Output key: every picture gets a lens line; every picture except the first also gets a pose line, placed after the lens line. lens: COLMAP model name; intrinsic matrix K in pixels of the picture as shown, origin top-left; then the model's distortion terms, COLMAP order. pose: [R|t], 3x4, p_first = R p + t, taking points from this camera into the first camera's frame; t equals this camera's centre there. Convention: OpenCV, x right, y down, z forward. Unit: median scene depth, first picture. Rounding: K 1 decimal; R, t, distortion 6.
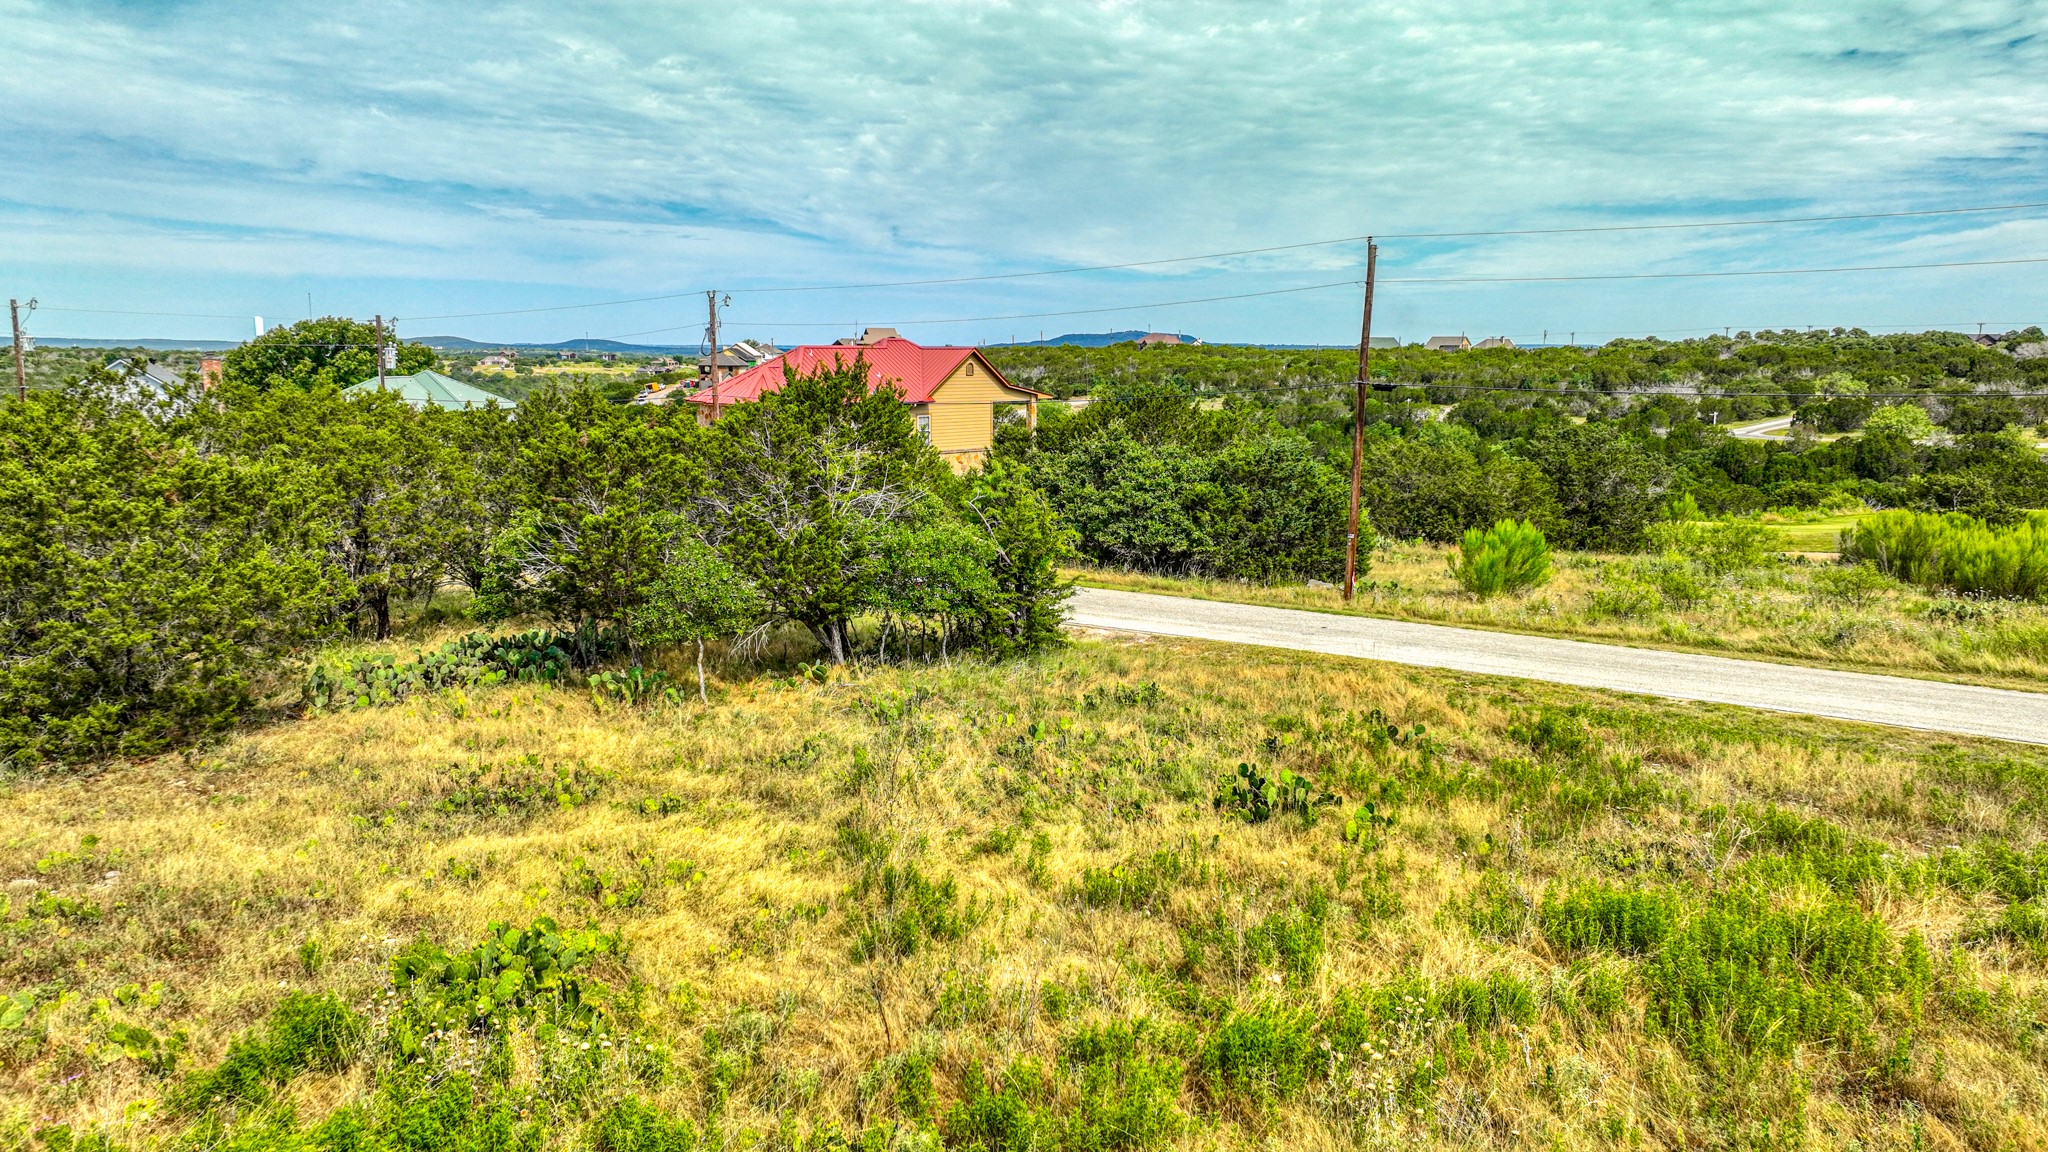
lens RADIAL K [[1437.5, 0, 1024.0], [0, 1437.5, 576.0], [0, 0, 1]] dist [-0.007154, 0.023349]
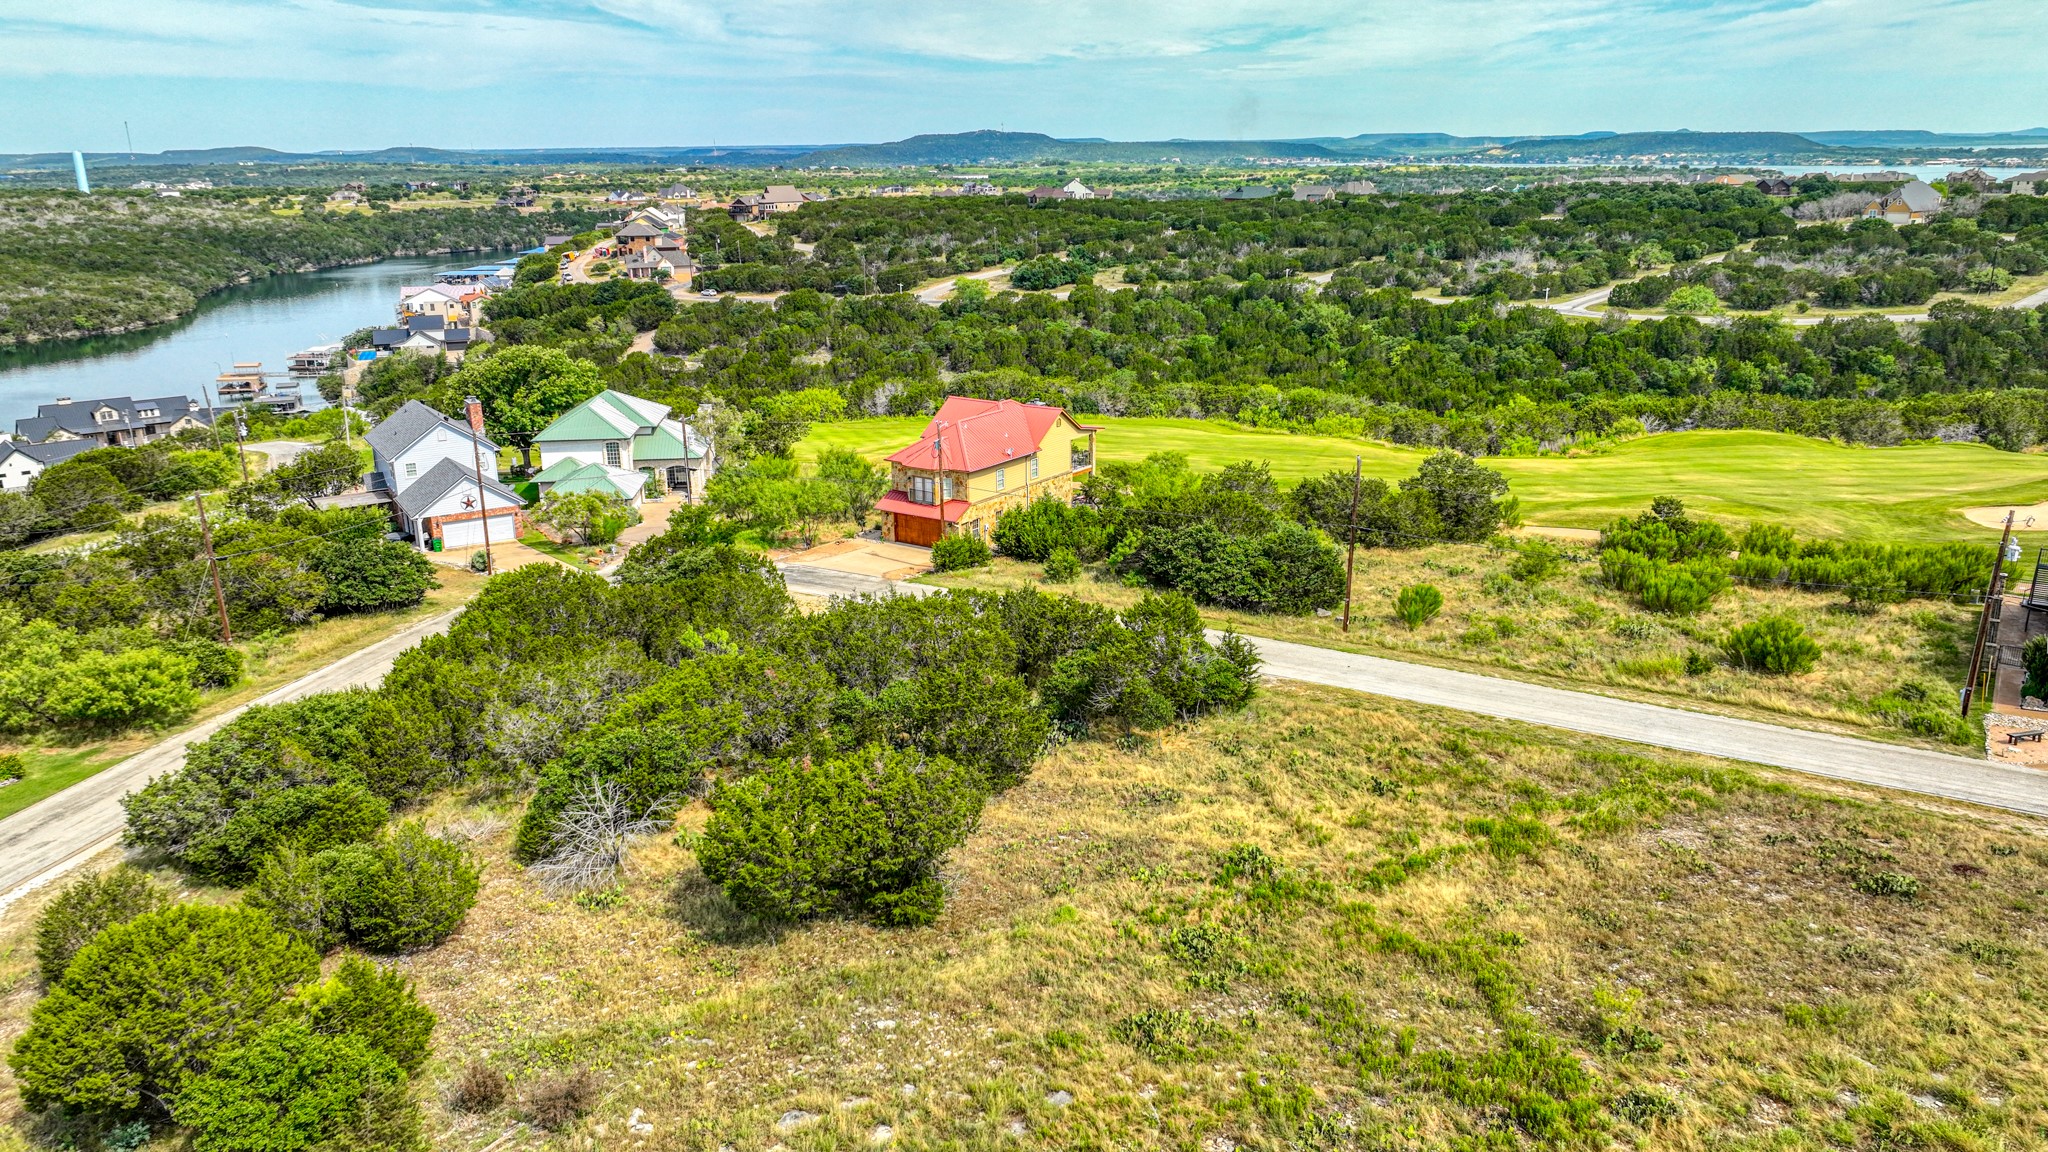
lens RADIAL K [[1437.5, 0, 1024.0], [0, 1437.5, 576.0], [0, 0, 1]] dist [-0.007154, 0.023349]
pose [[0.994591, -0.045883, 0.093183, -0.252460], [0.032893, 0.990101, 0.136448, -0.217510], [-0.098521, -0.132645, 0.986255, -0.575843]]
